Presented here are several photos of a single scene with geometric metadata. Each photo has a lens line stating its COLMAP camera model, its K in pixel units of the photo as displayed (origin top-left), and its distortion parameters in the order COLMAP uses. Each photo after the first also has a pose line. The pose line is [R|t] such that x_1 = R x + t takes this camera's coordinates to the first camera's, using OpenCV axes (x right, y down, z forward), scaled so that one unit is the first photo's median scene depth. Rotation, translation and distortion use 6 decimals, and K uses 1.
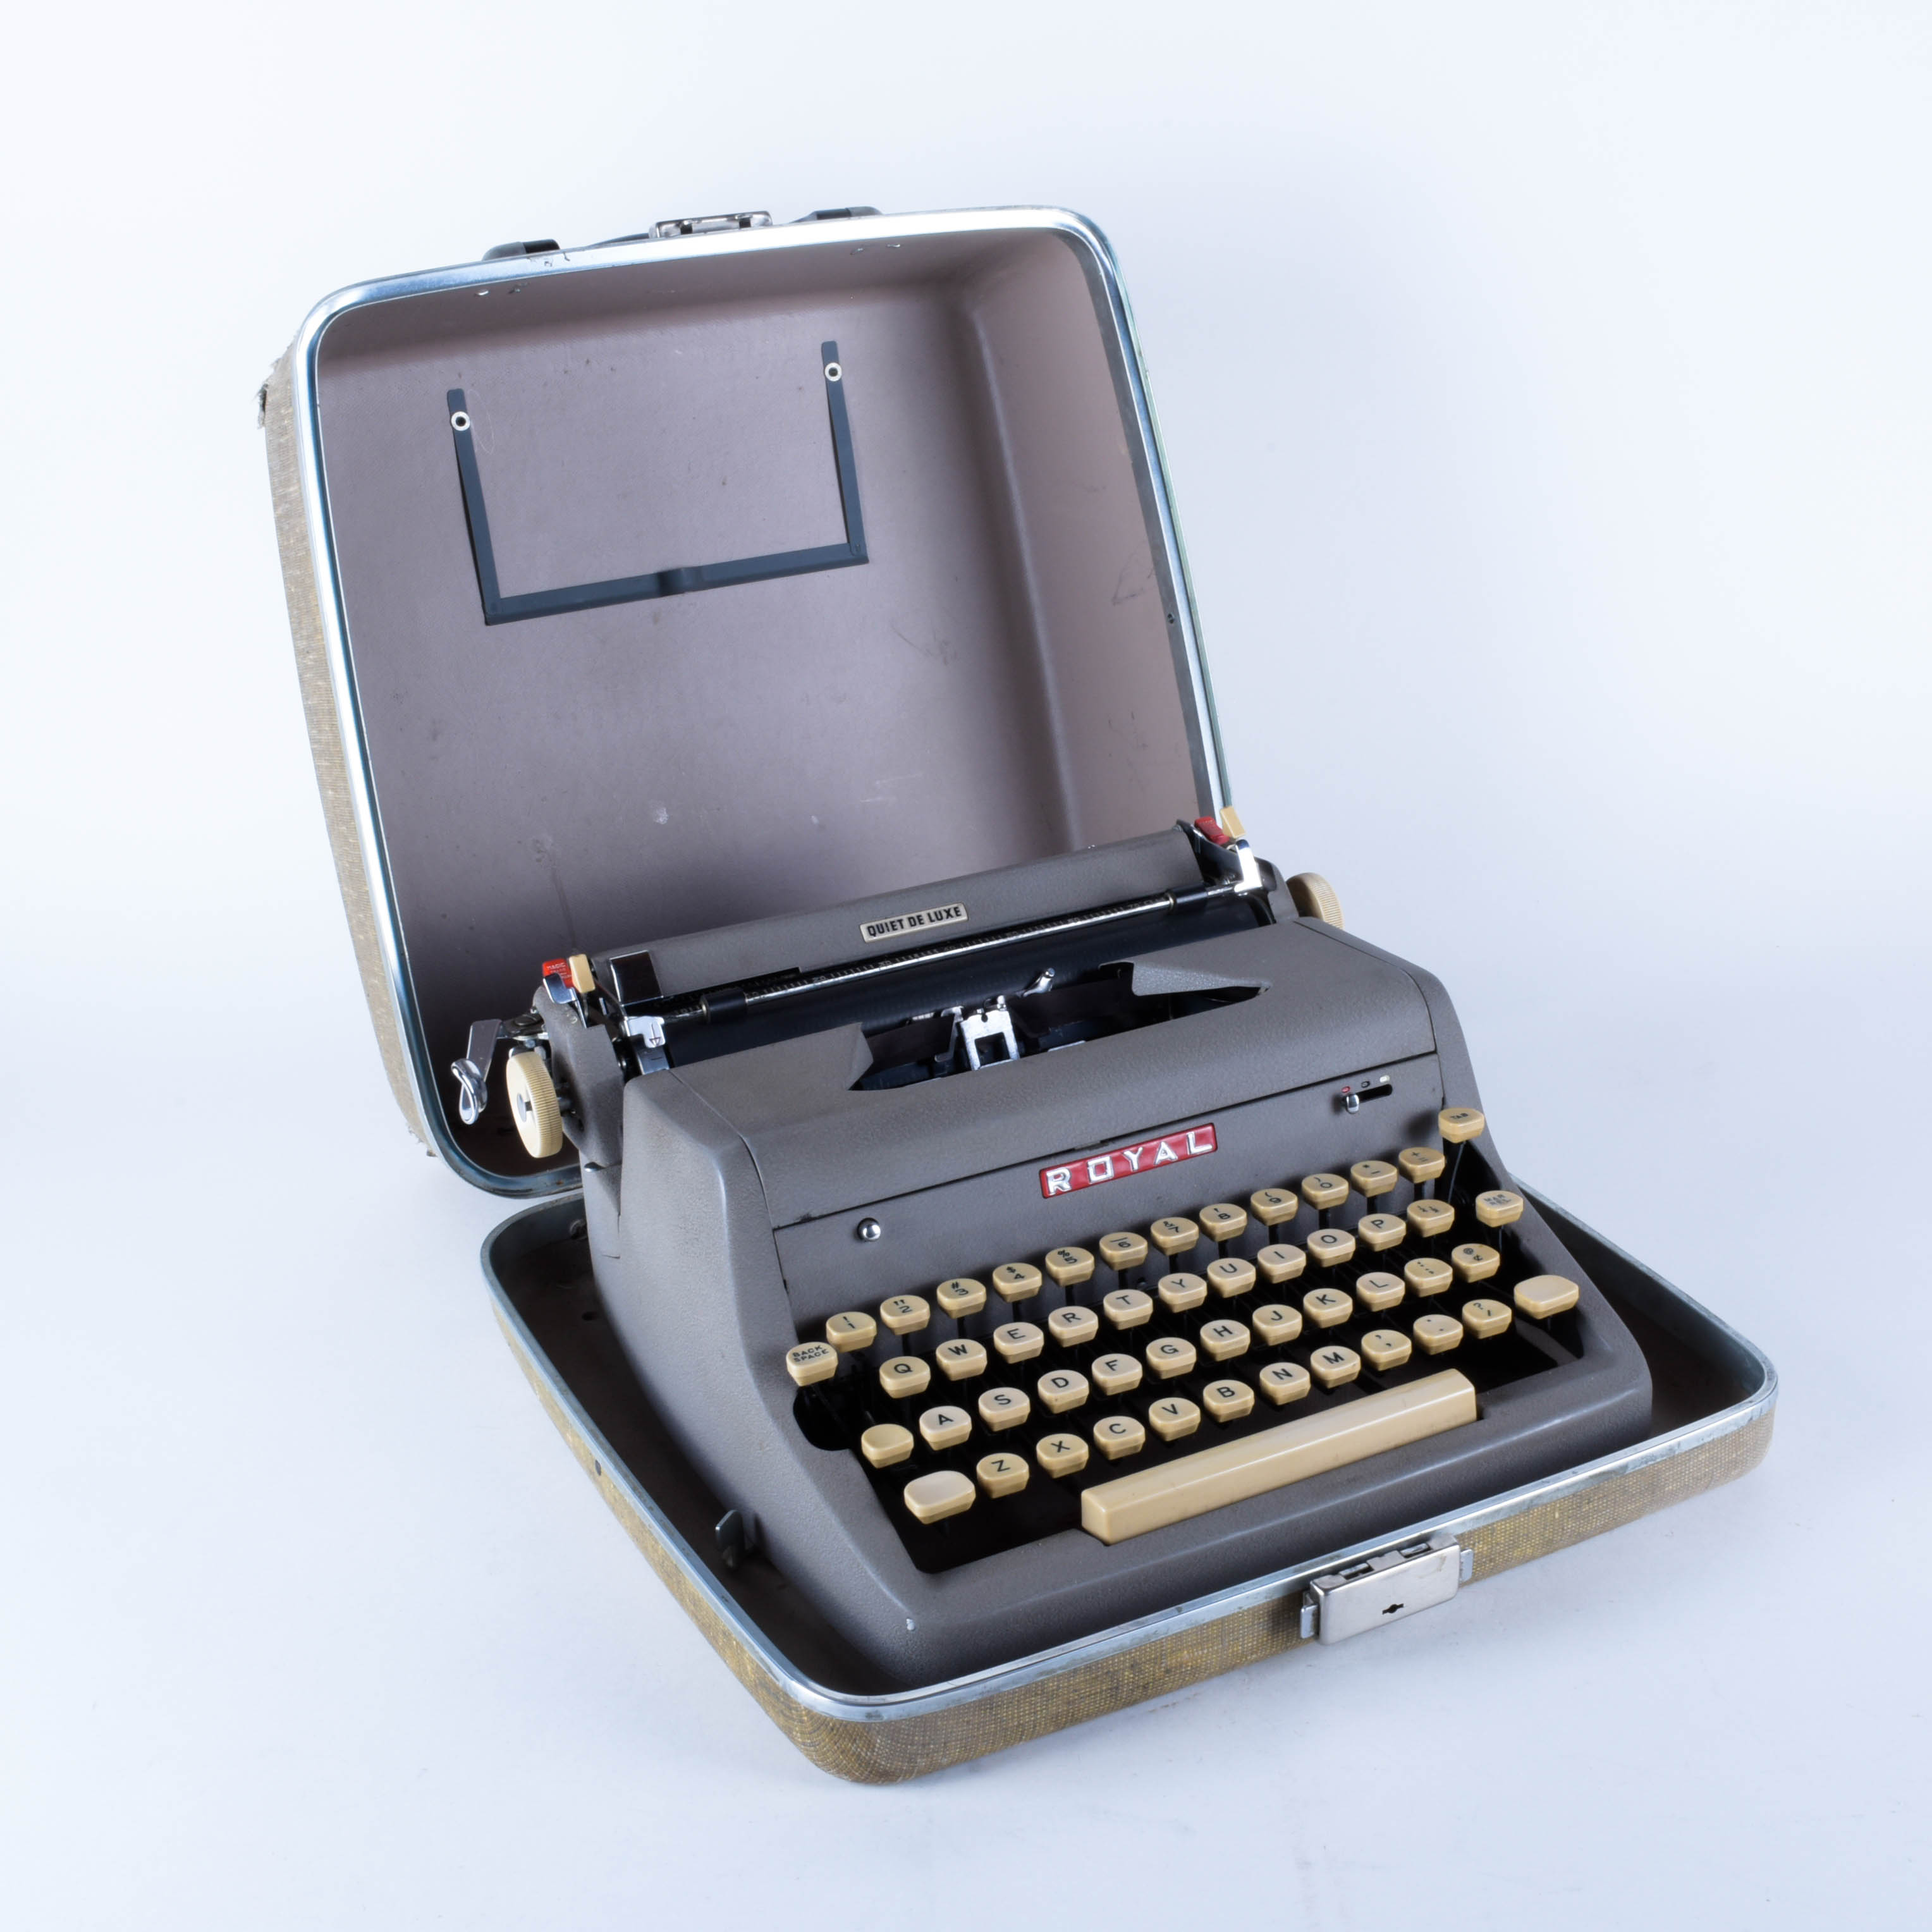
lens RADIAL K [[2416.4, 0, 966.0], [0, 2416.4, 966.0], [0, 0, 1]] dist [-0.001962, -0.044240]
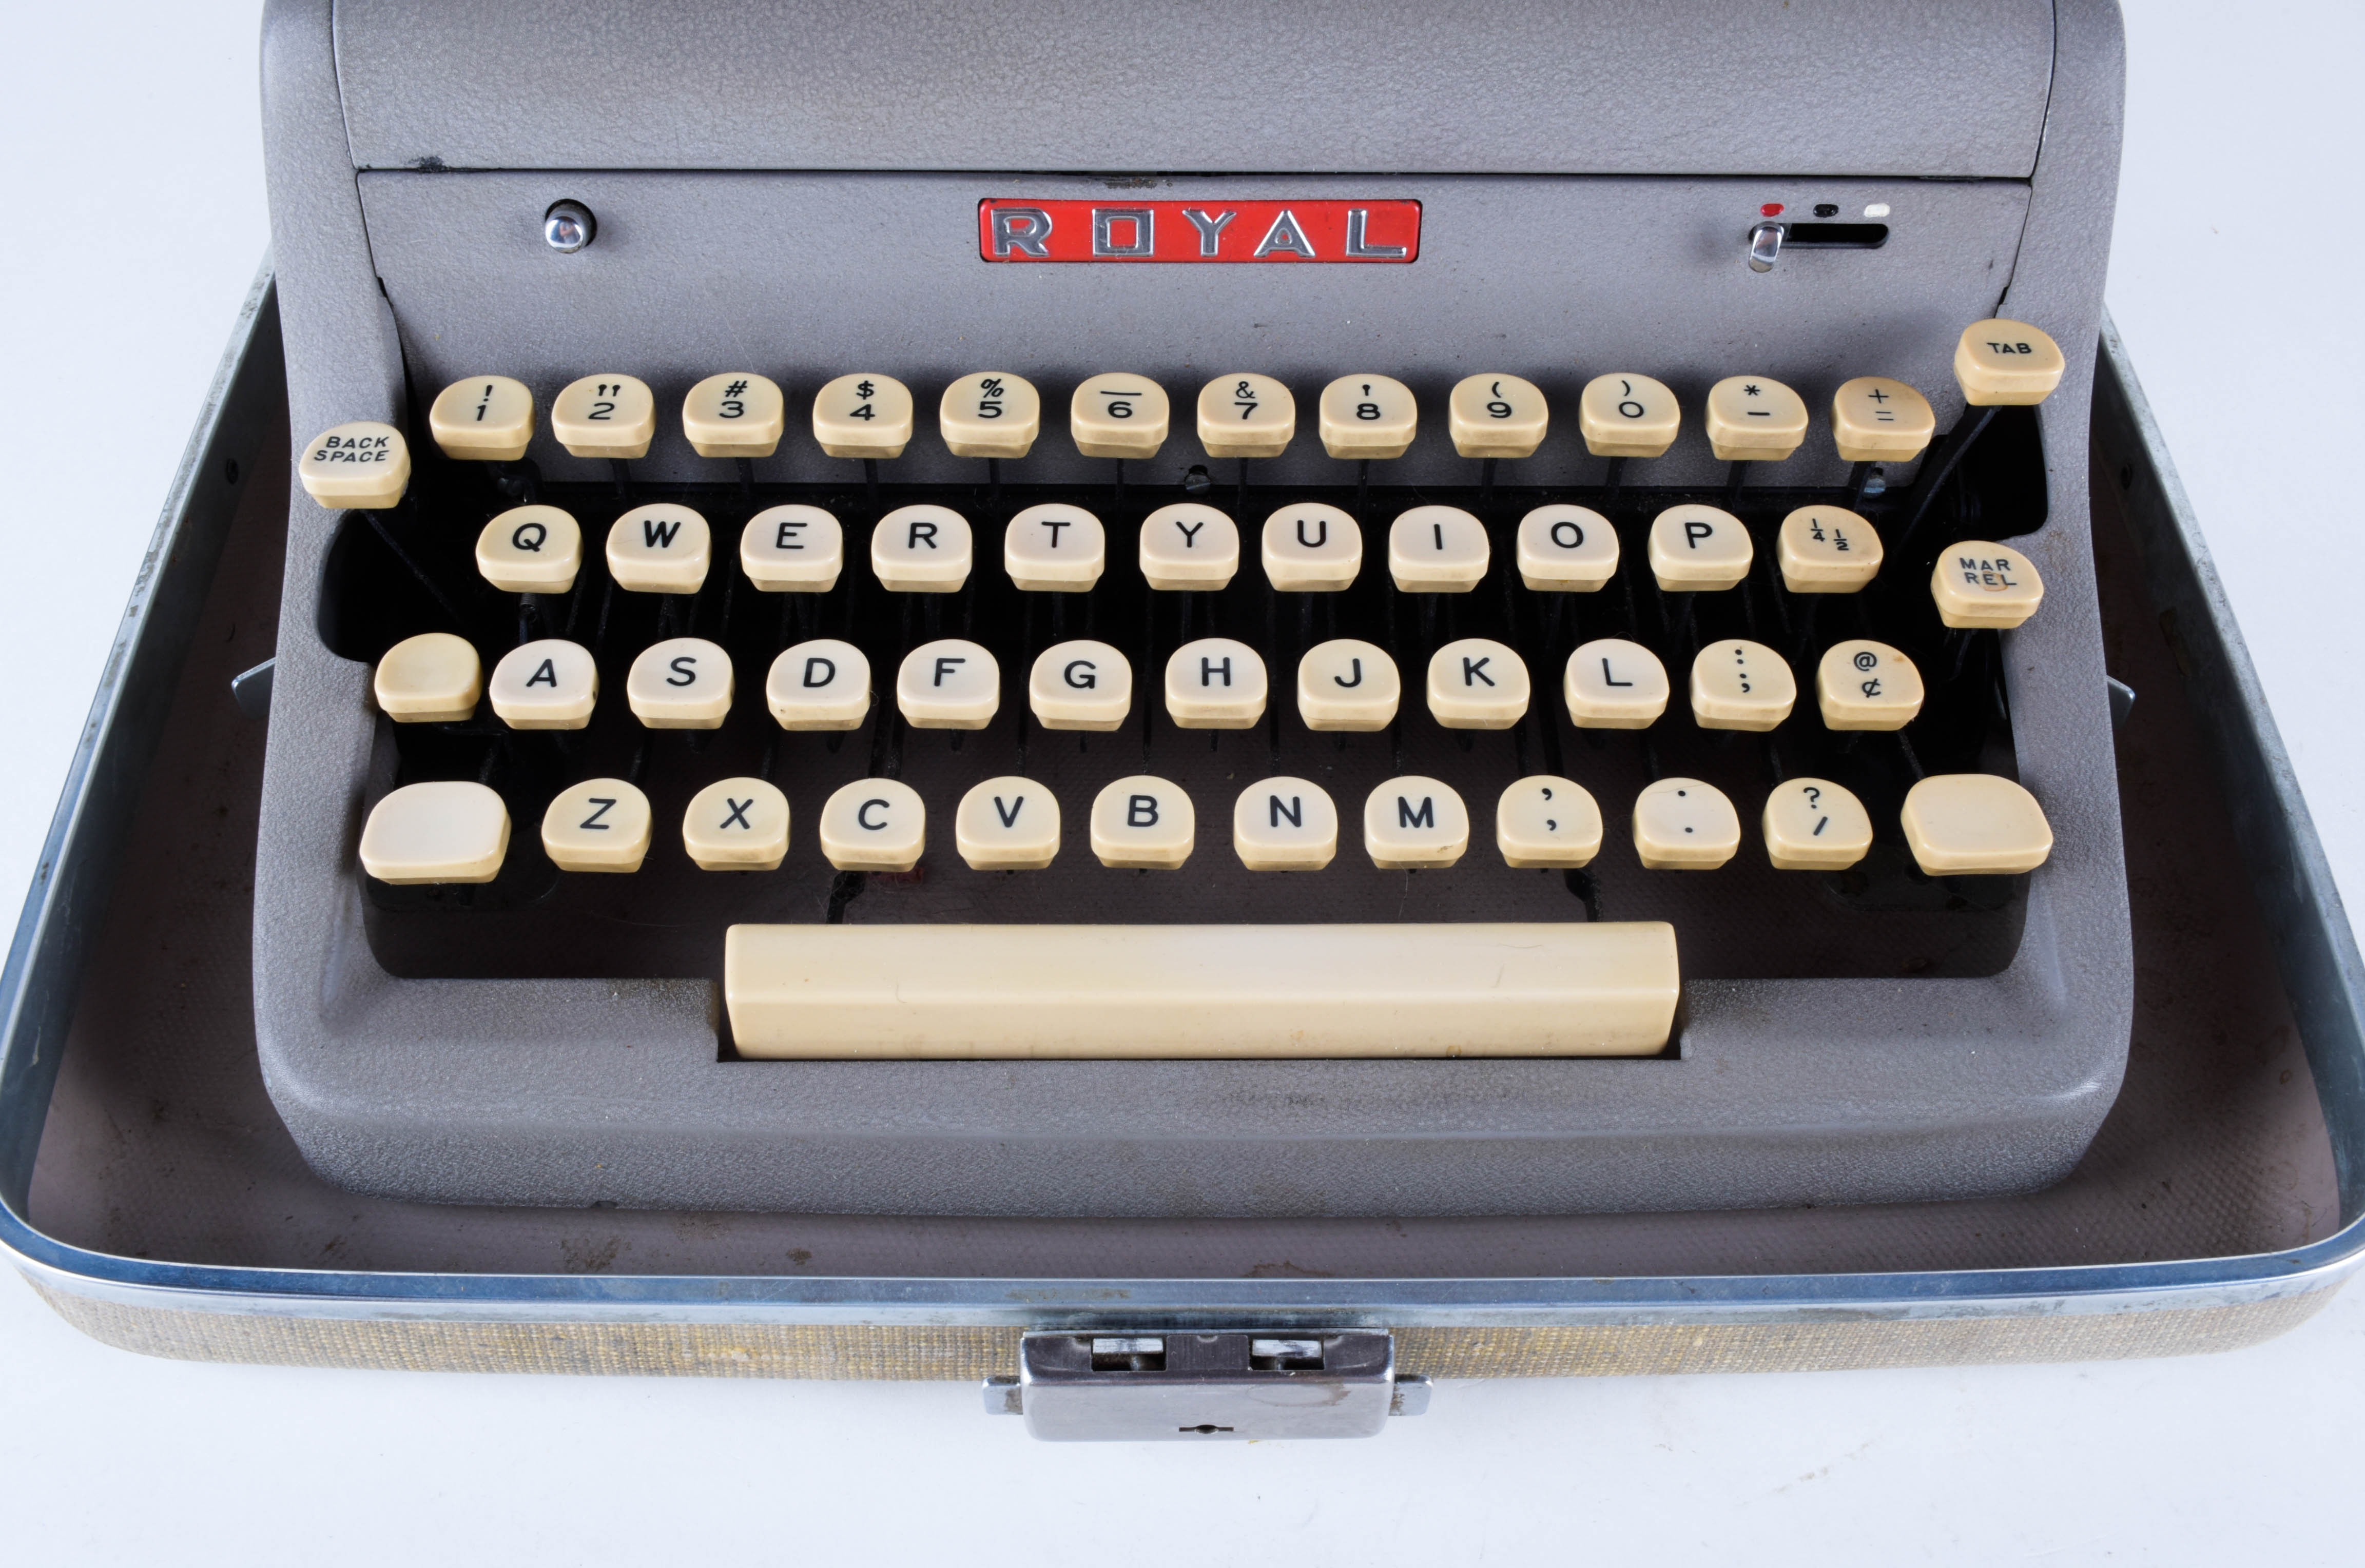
lens RADIAL K [[2188.3, 0, 1182.5], [0, 2188.3, 784.0], [0, 0, 1]] dist [-0.013417, -0.003776]
pose [[0.907202, 0.362731, -0.213097, 0.183514], [-0.220363, 0.841211, 0.493765, -0.033232], [0.358363, -0.400986, 0.843081, 0.590103]]
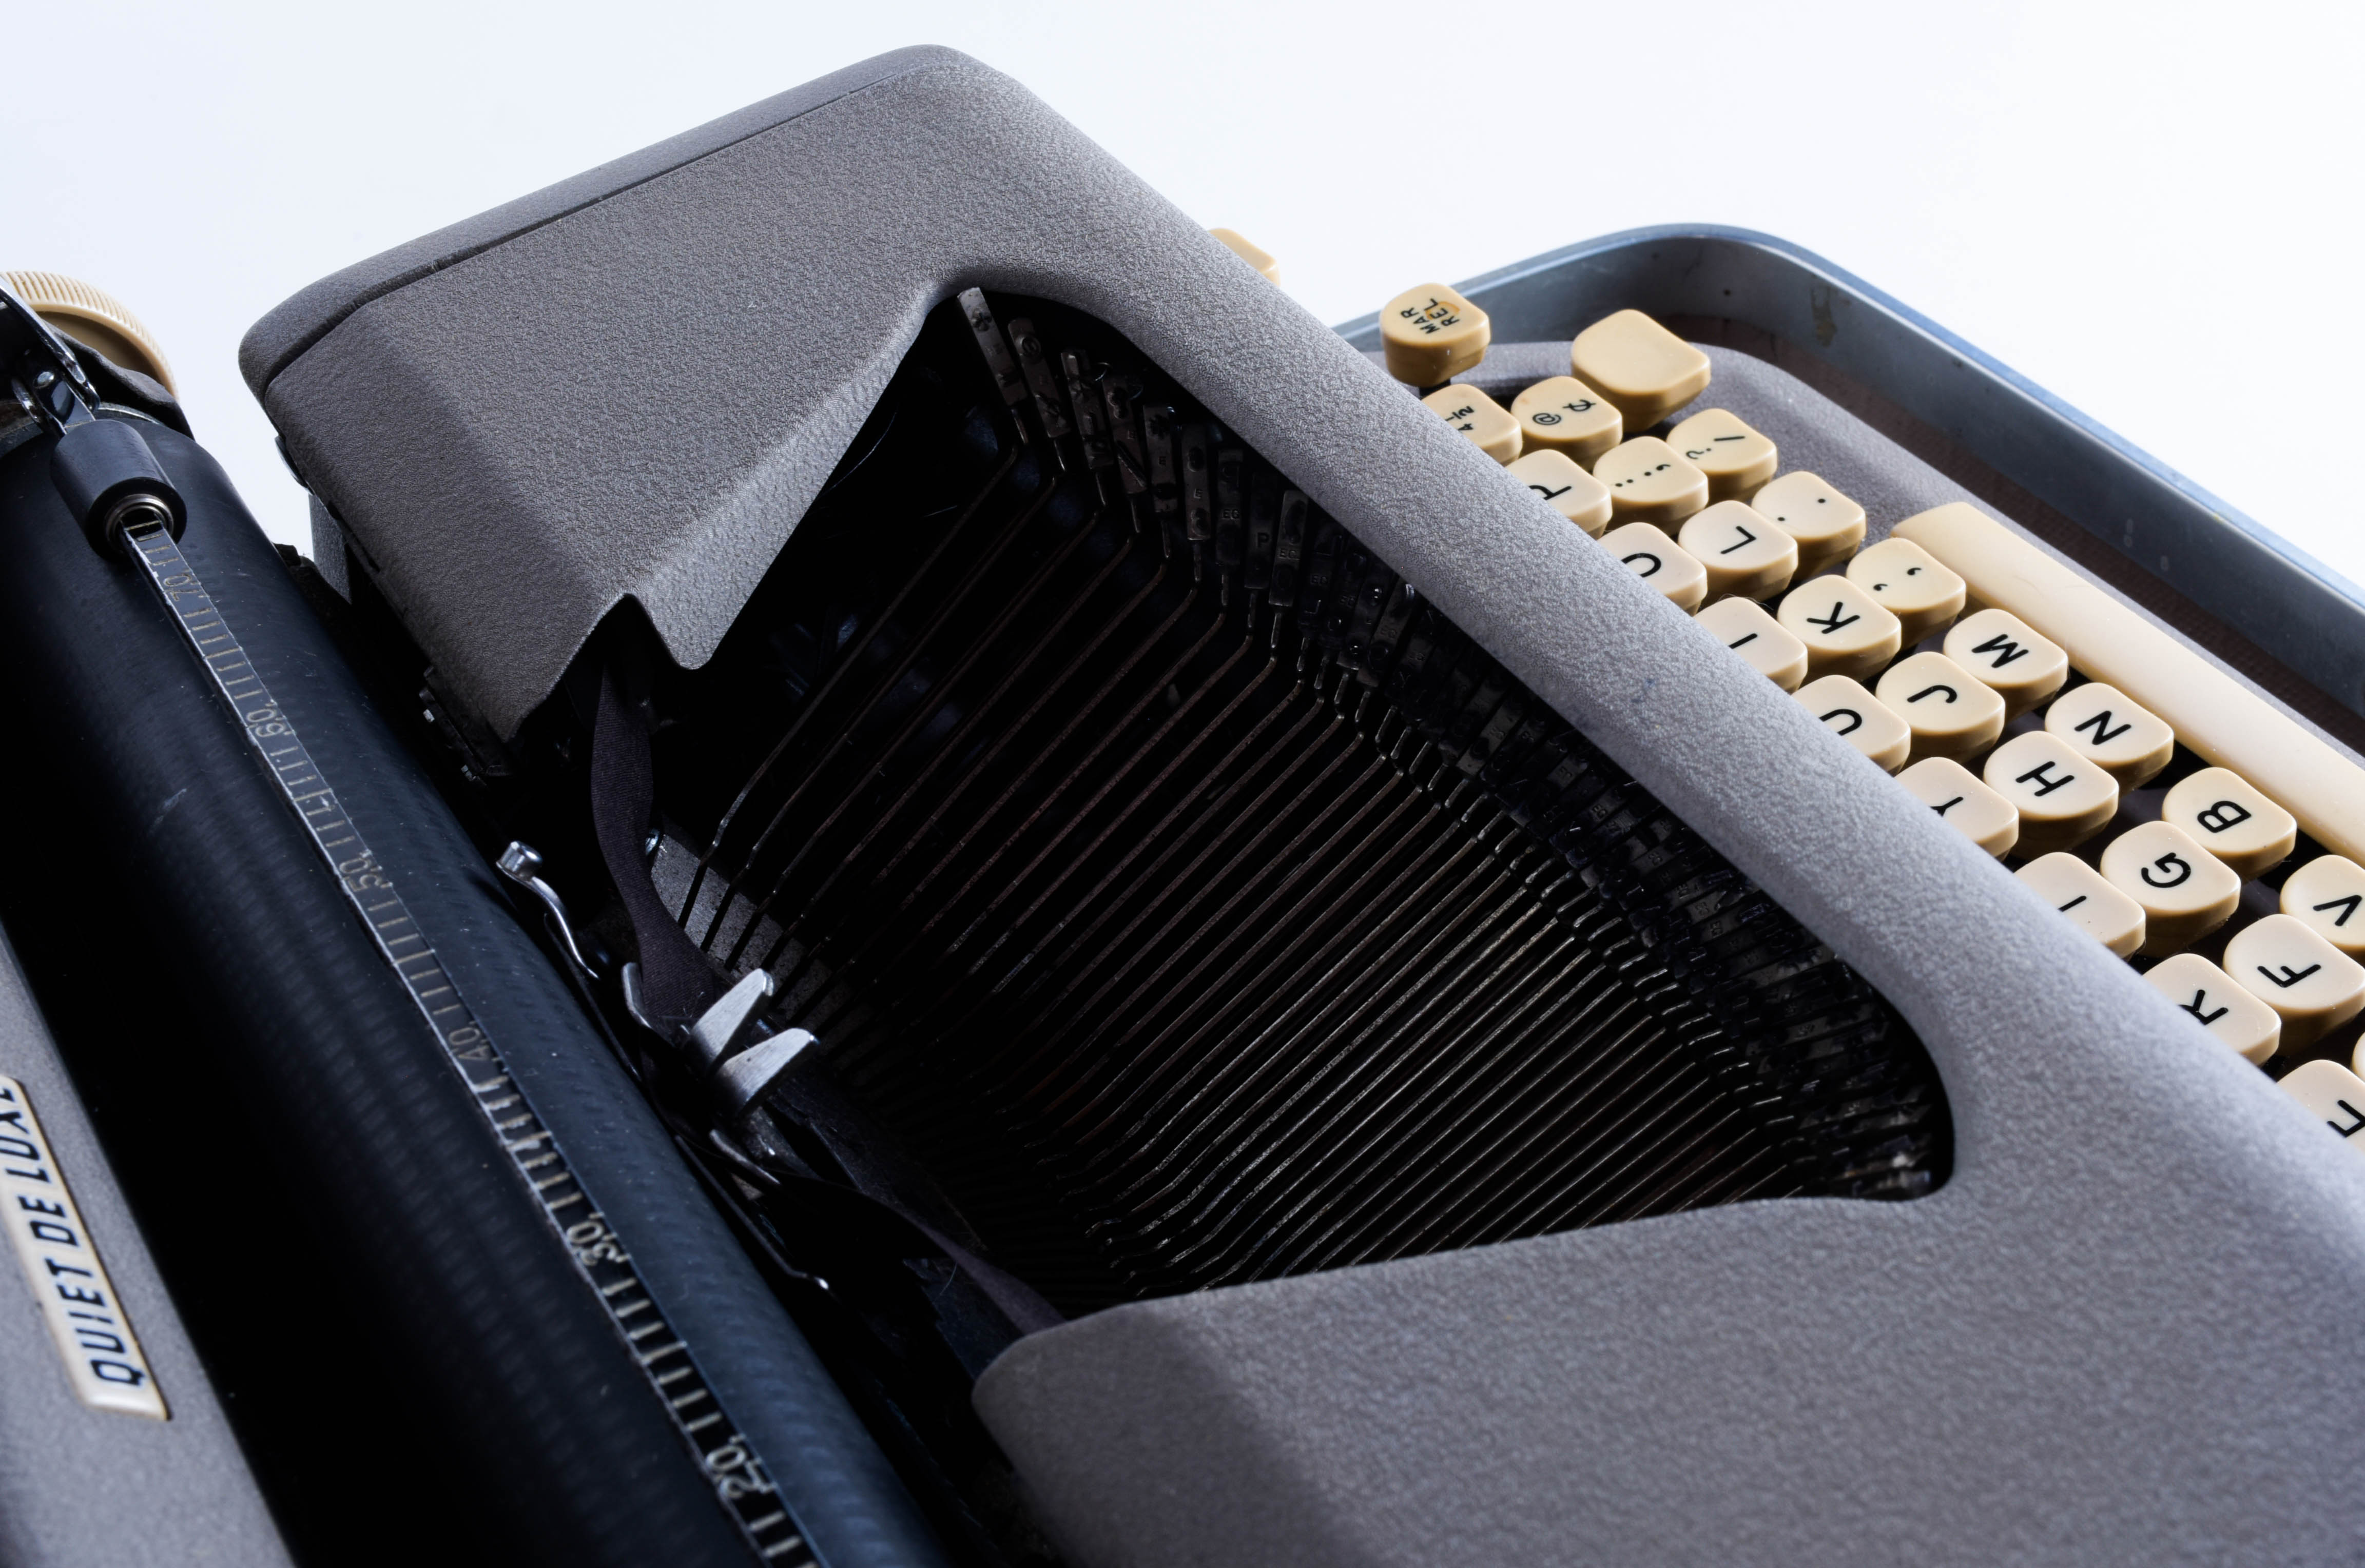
lens RADIAL K [[3141.2, 0, 1182.5], [0, 3141.2, 784.0], [0, 0, 1]] dist [-0.017983, -0.002222]
pose [[-0.082403, -0.620439, 0.779913, -0.235224], [0.474843, 0.663593, 0.578074, -0.175980], [-0.876204, 0.417971, 0.239929, 0.922177]]
